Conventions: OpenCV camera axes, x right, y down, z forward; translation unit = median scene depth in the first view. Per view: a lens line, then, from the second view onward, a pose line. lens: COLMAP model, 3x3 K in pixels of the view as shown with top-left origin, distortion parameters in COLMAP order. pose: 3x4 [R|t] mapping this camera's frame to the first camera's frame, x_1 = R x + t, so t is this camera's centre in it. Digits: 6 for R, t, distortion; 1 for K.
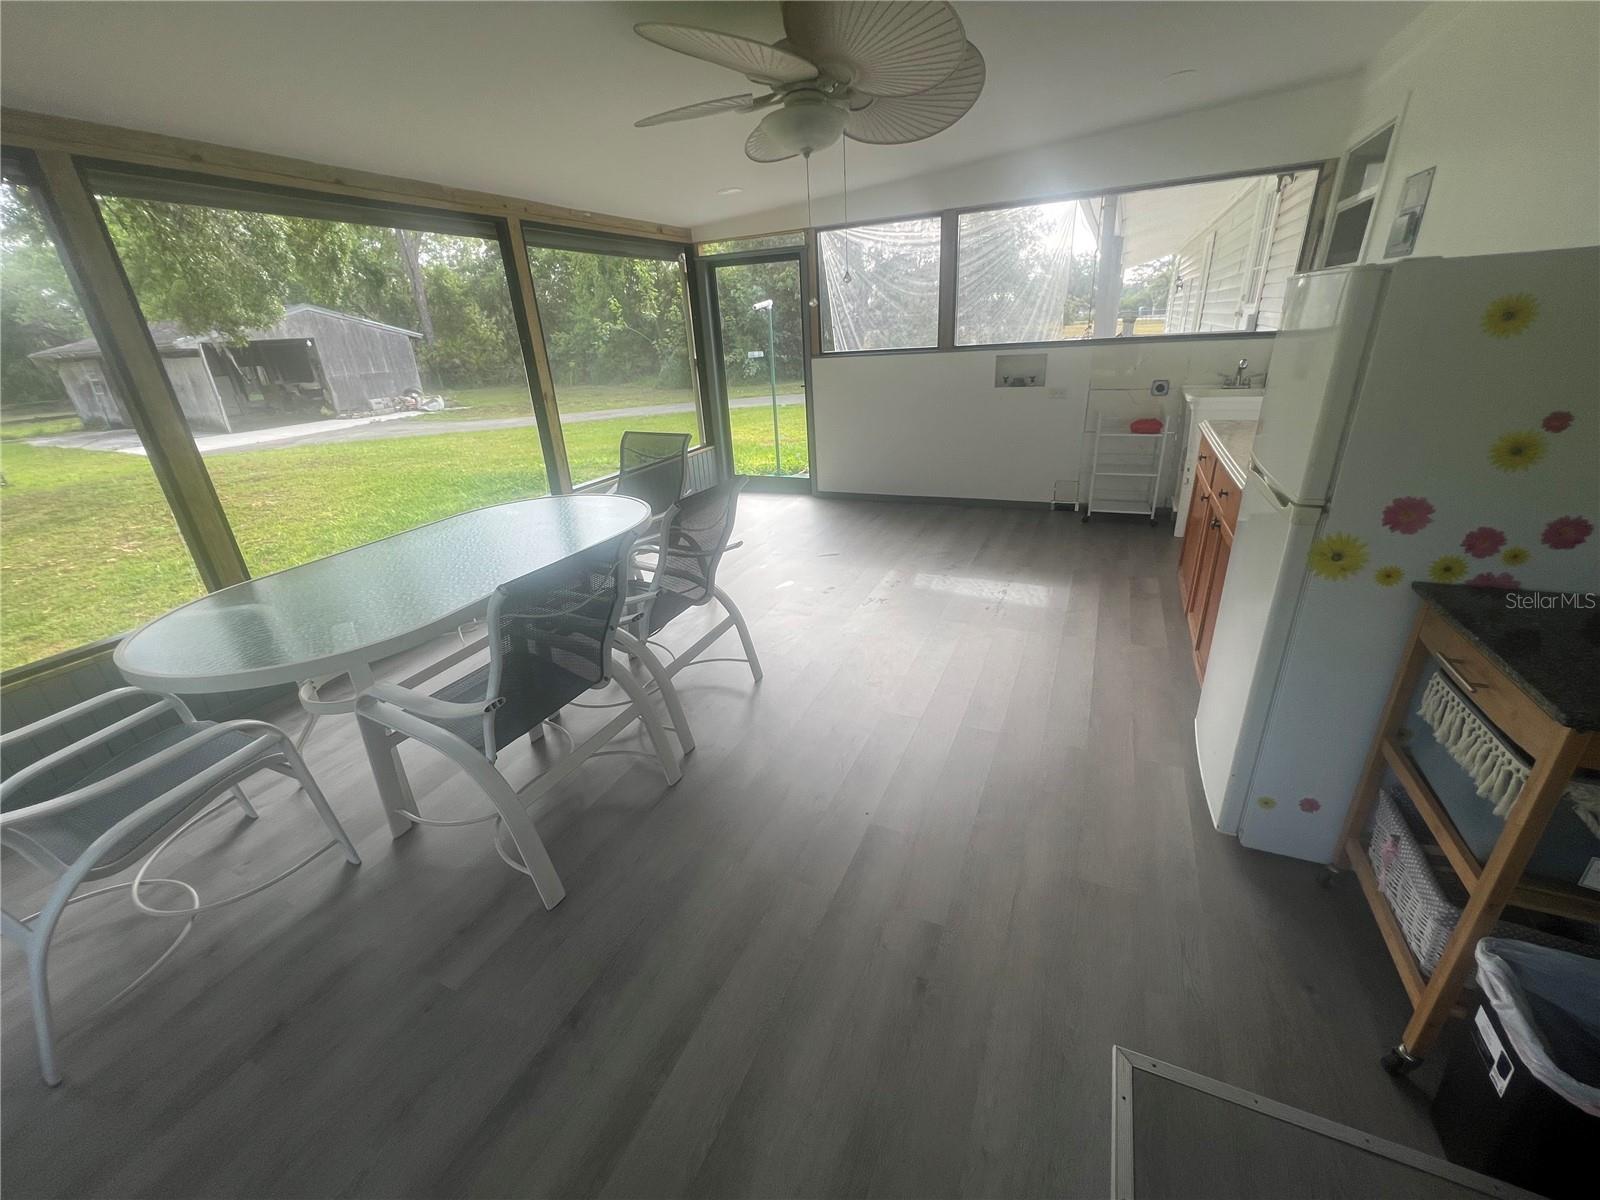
lens RADIAL K [[644.9, 0, 800.9], [0, 644.9, 594.7], [0, 0, 1]] dist [-0.001723, 0.000221]
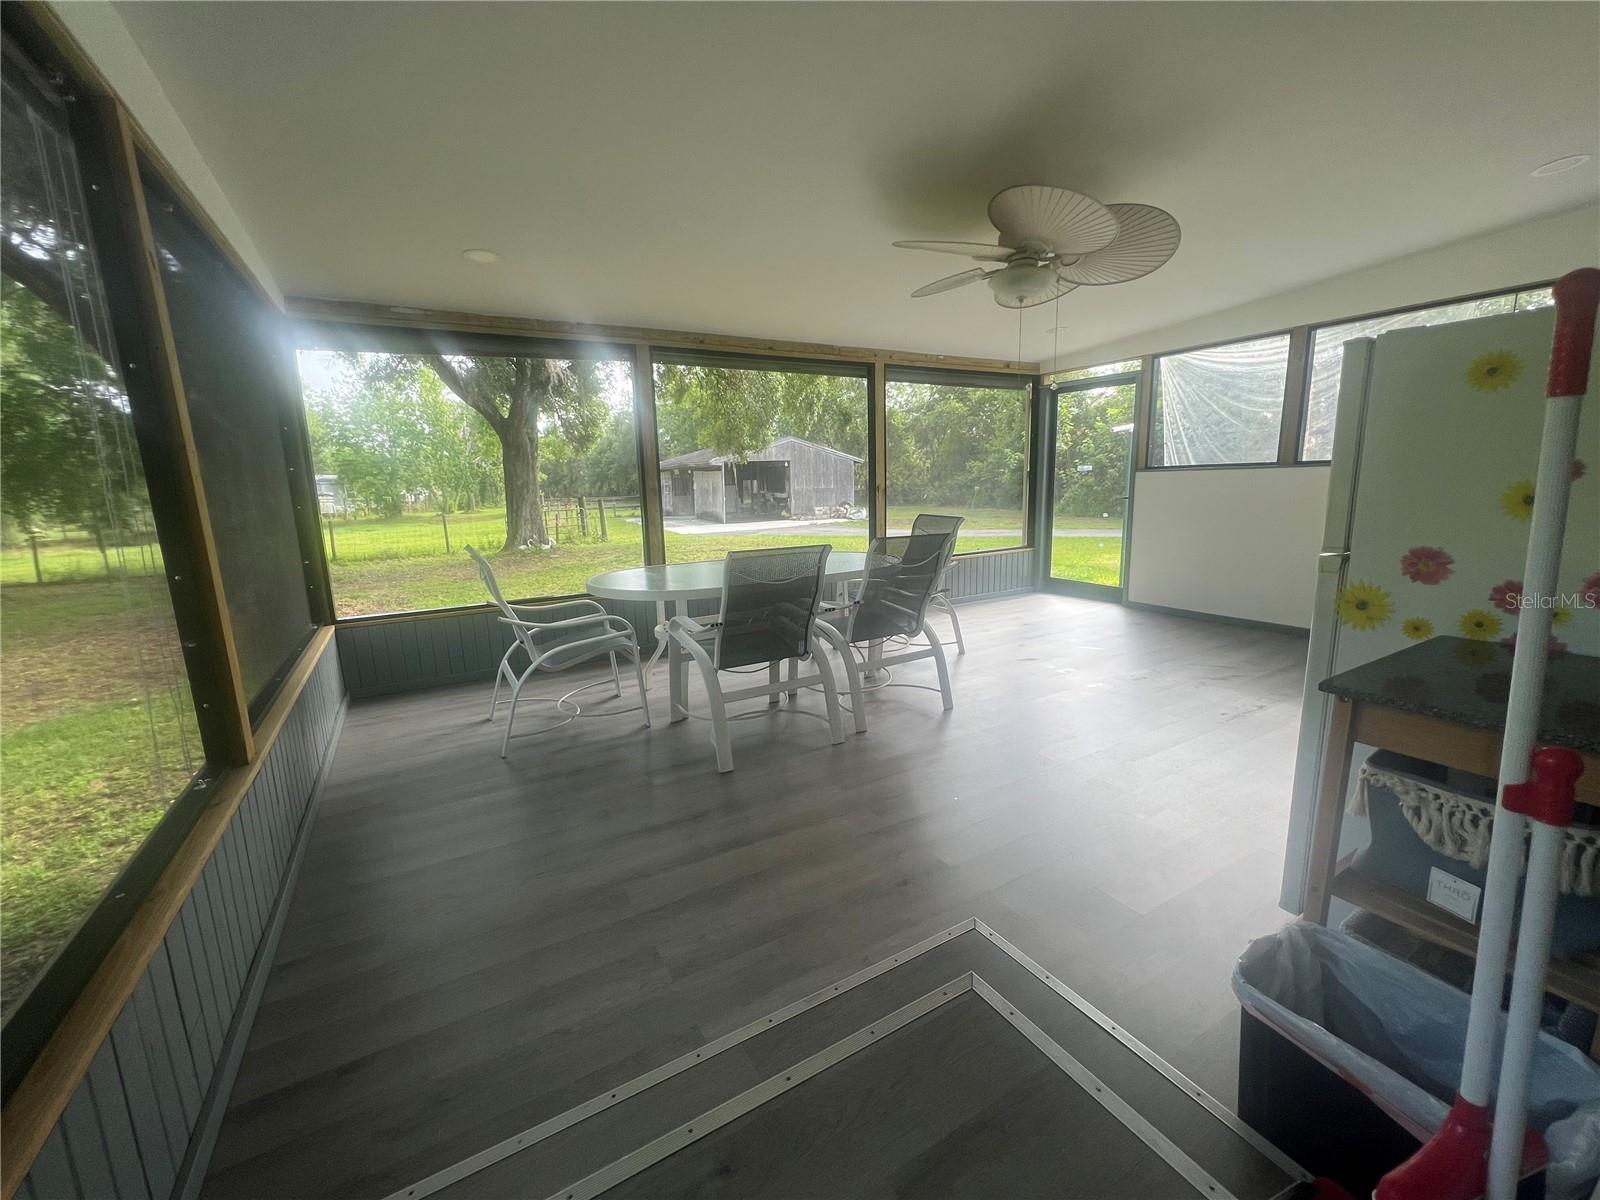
lens RADIAL K [[644.9, 0, 800.9], [0, 644.9, 594.7], [0, 0, 1]] dist [-0.001723, 0.000221]
pose [[0.818458, 0.134169, -0.558682, 0.166074], [-0.236370, 0.964886, -0.114557, 0.061948], [0.523695, 0.225816, 0.821432, -0.075081]]
